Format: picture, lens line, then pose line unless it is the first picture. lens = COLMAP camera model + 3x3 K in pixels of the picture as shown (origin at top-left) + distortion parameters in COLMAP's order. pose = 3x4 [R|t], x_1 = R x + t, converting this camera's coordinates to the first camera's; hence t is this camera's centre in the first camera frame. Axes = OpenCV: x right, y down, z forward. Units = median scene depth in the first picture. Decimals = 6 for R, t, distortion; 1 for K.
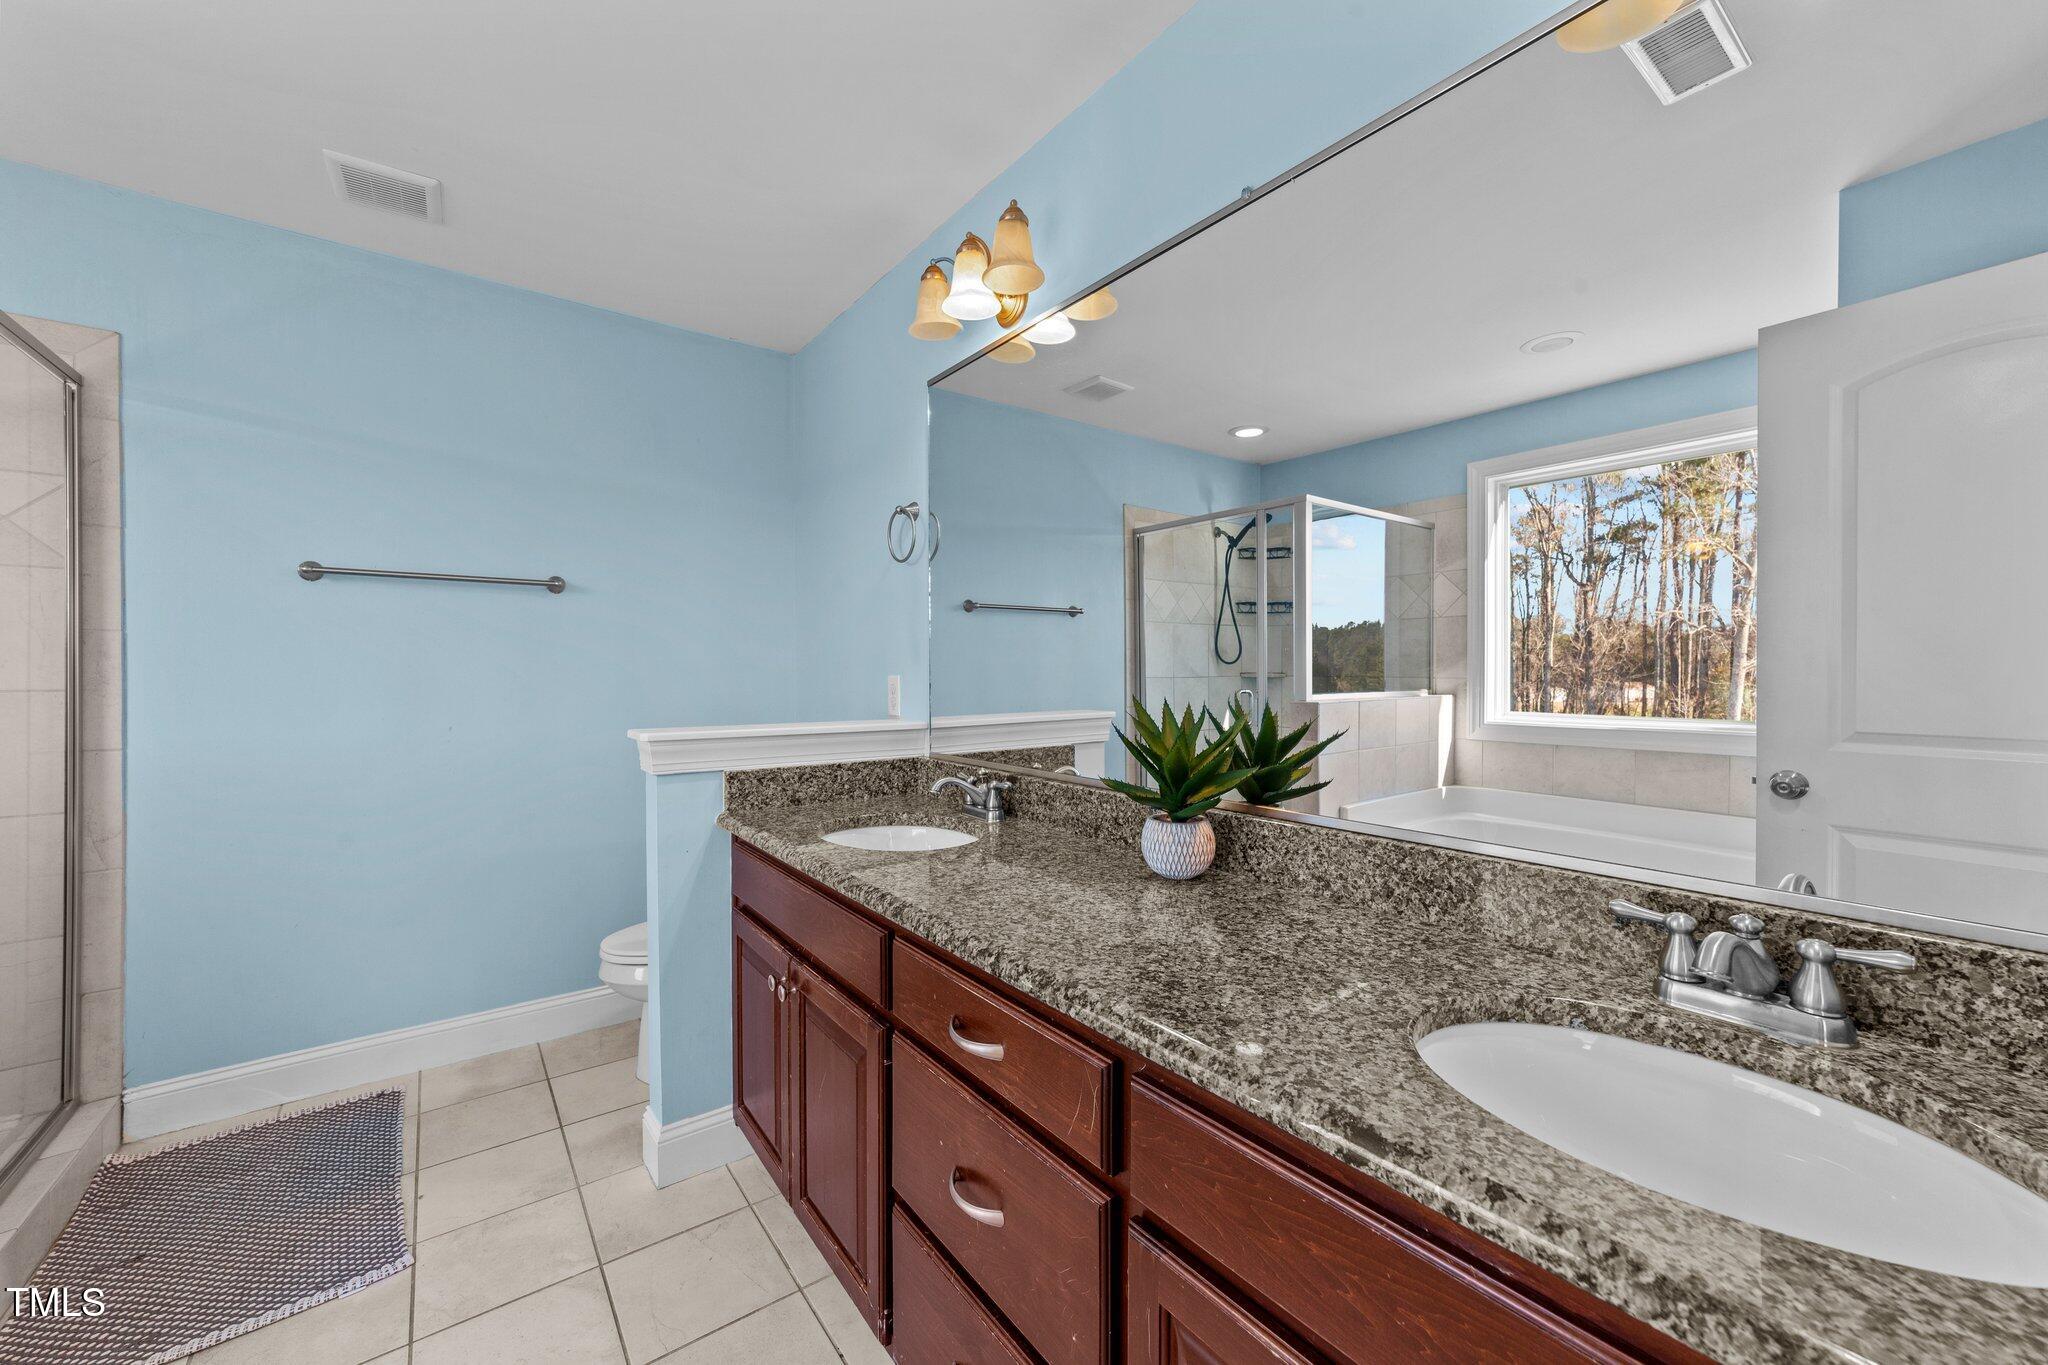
lens RADIAL K [[788.1, 0, 1024.7], [0, 788.1, 675.5], [0, 0, 1]] dist [0.001822, 0.001825]
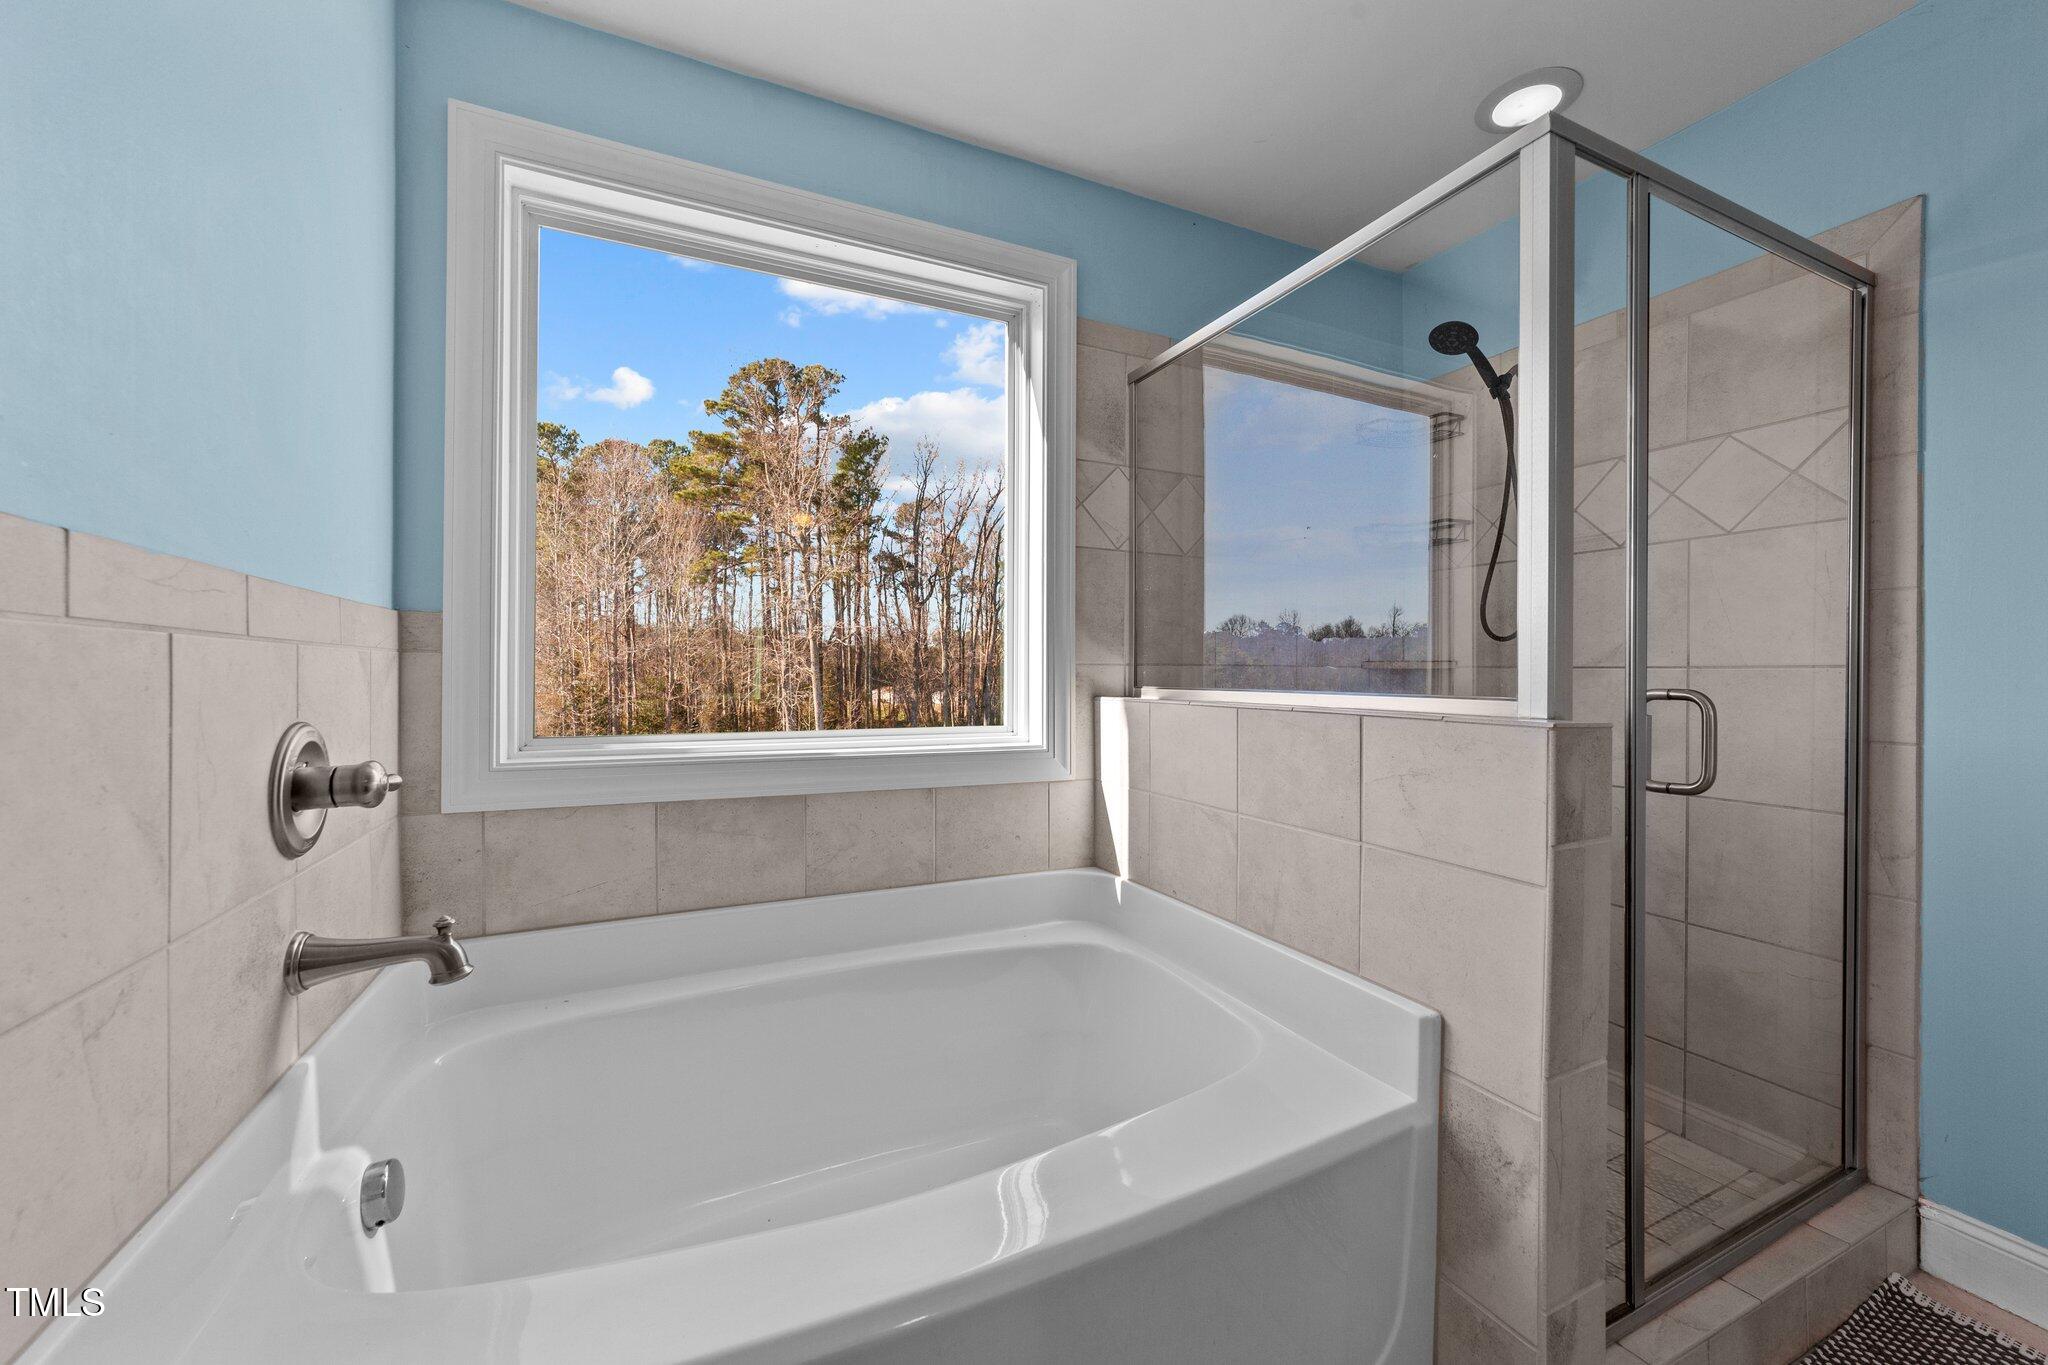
lens RADIAL K [[788.1, 0, 1024.4], [0, 788.1, 676.6], [0, 0, 1]] dist [0.001822, 0.001825]
pose [[-0.194025, 0.002584, -0.980993, -0.233983], [-0.004479, 0.999984, 0.003520, 0.030381], [0.980986, 0.005077, -0.194011, 0.313953]]
